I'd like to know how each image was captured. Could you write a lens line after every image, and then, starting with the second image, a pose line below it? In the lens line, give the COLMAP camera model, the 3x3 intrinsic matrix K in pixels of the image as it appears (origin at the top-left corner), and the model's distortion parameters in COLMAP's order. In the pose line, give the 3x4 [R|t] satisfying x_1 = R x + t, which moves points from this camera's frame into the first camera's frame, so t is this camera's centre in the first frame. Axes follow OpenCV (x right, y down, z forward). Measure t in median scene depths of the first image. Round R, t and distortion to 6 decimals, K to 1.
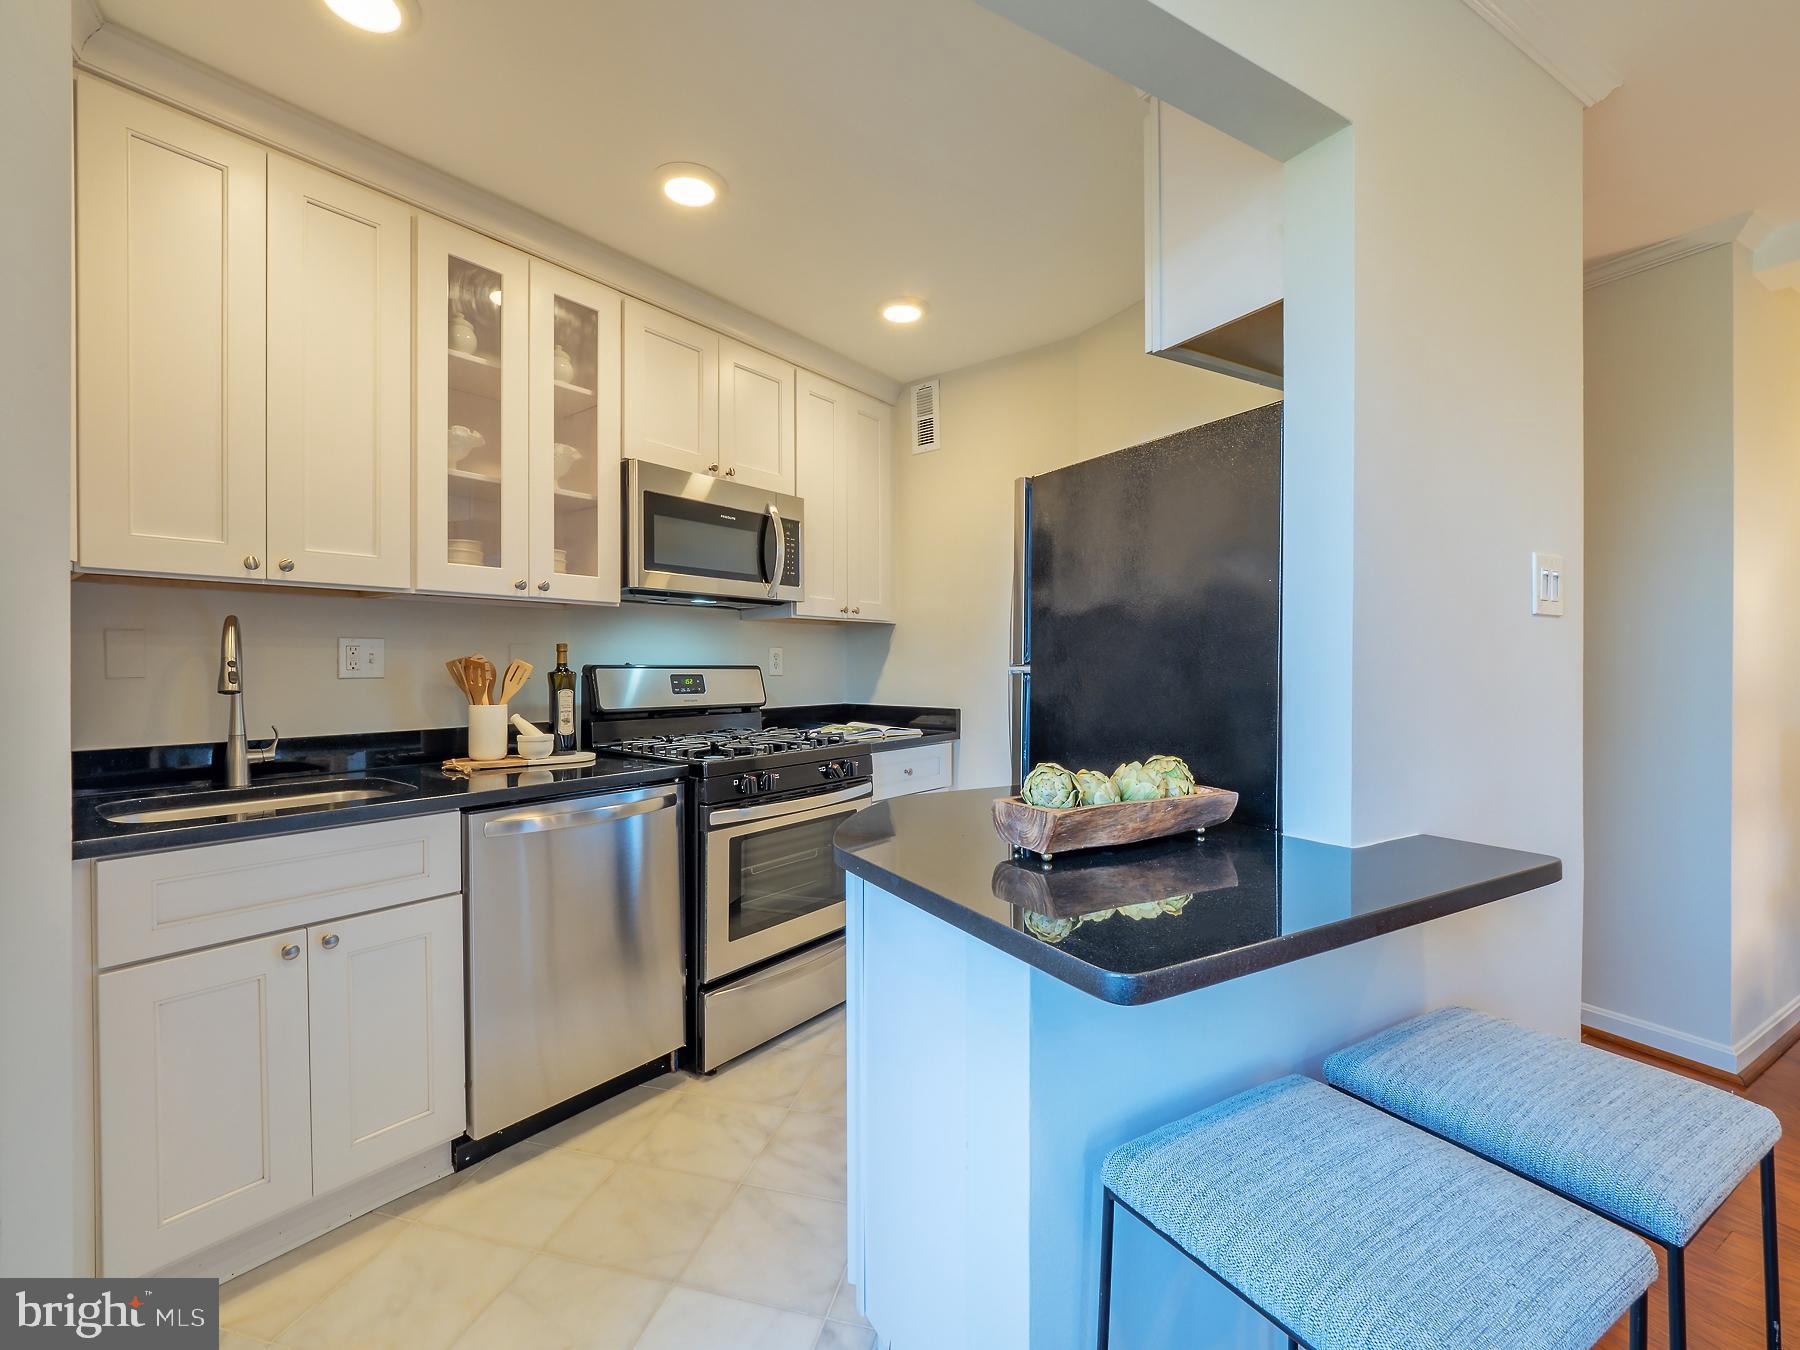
lens RADIAL K [[777.2, 0, 906.5], [0, 777.2, 673.1], [0, 0, 1]] dist [0.001108, -0.024276]
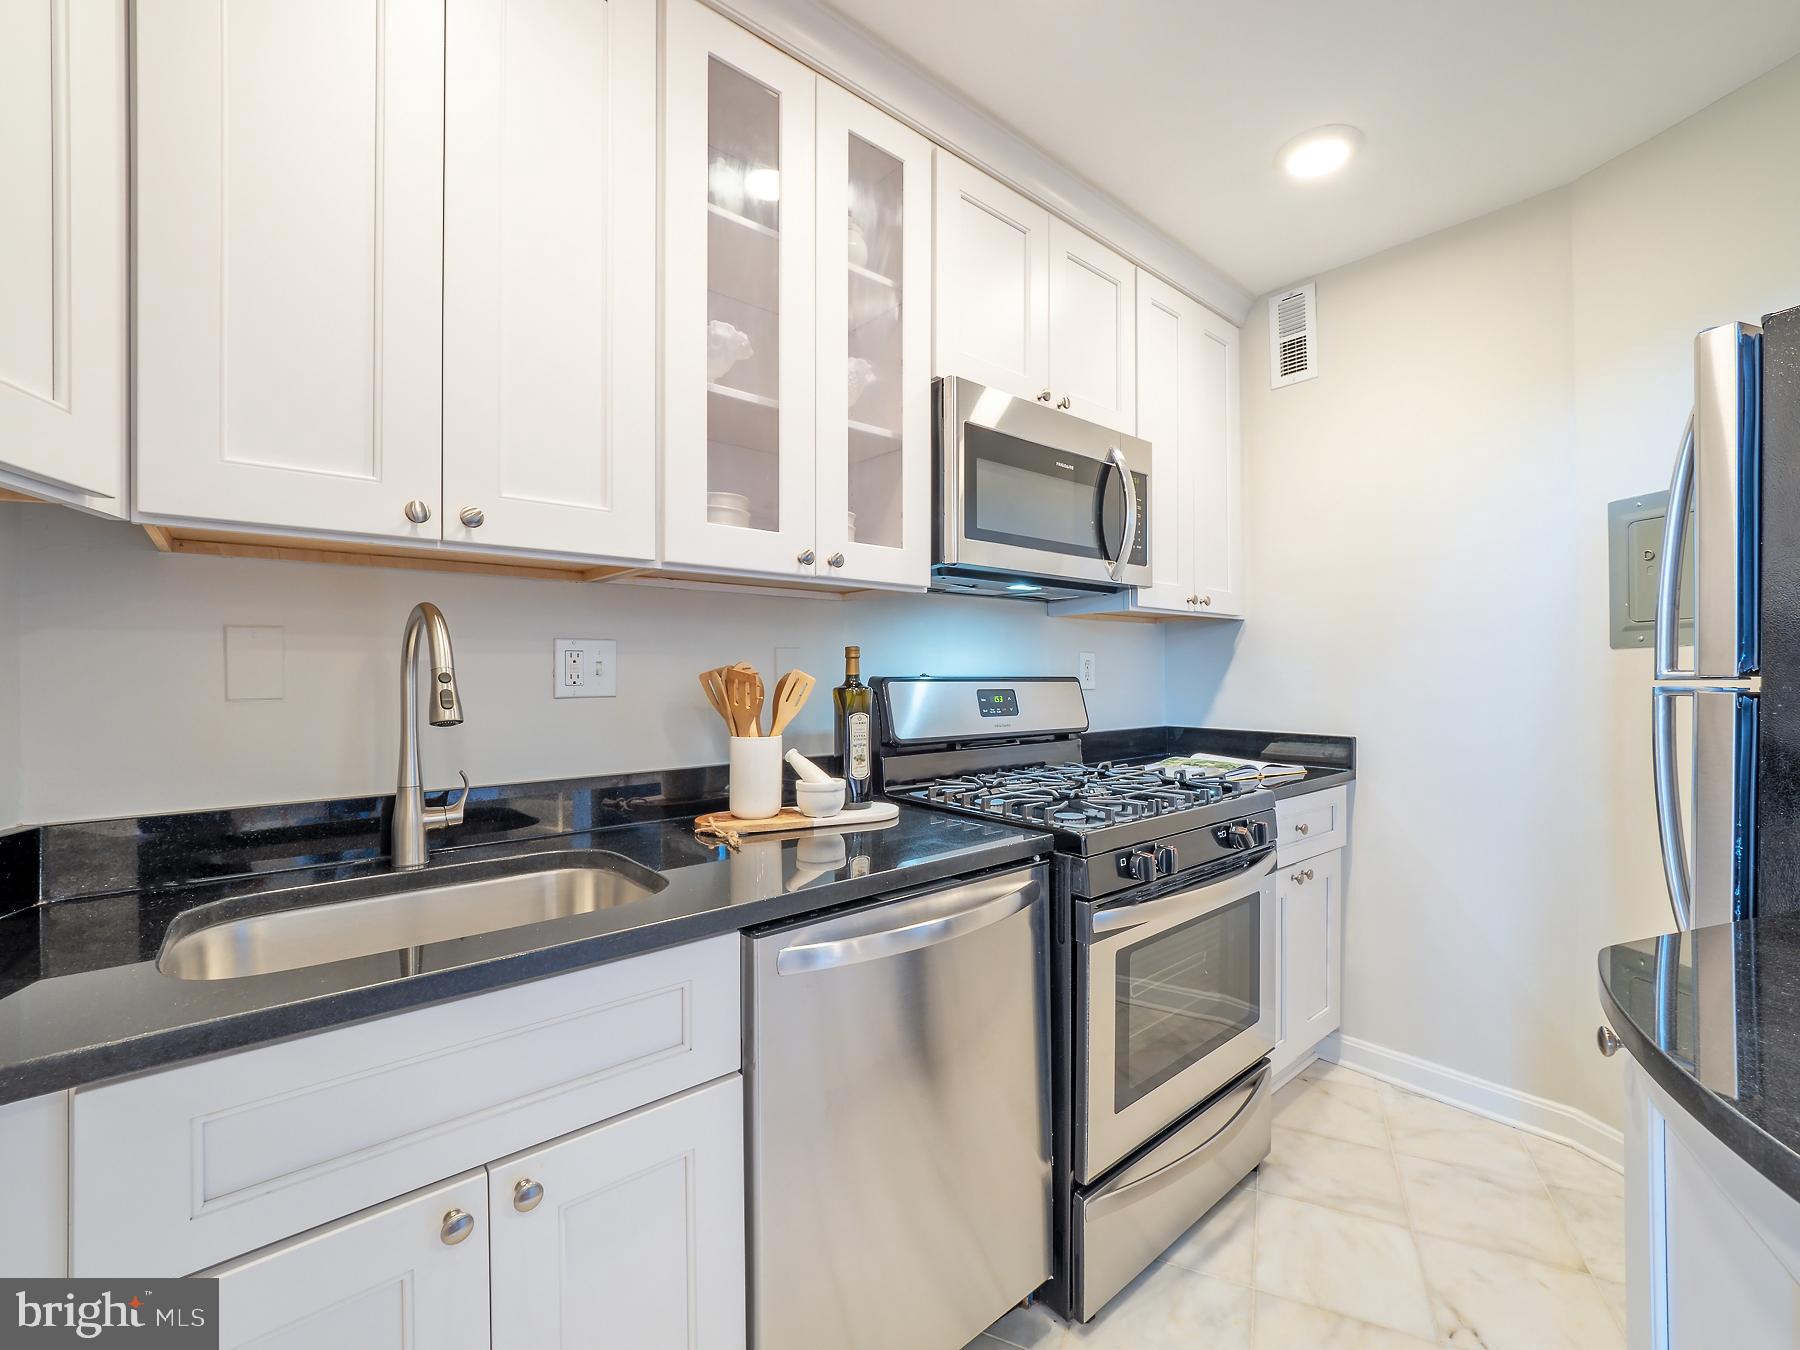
lens RADIAL K [[772.9, 0, 959.5], [0, 772.9, 676.5], [0, 0, 1]] dist [-0.019885, -0.000130]
pose [[0.986233, -0.001520, -0.165353, -0.241325], [0.000379, 0.999976, -0.006933, -0.006446], [0.165360, 0.006775, 0.986210, 0.346956]]
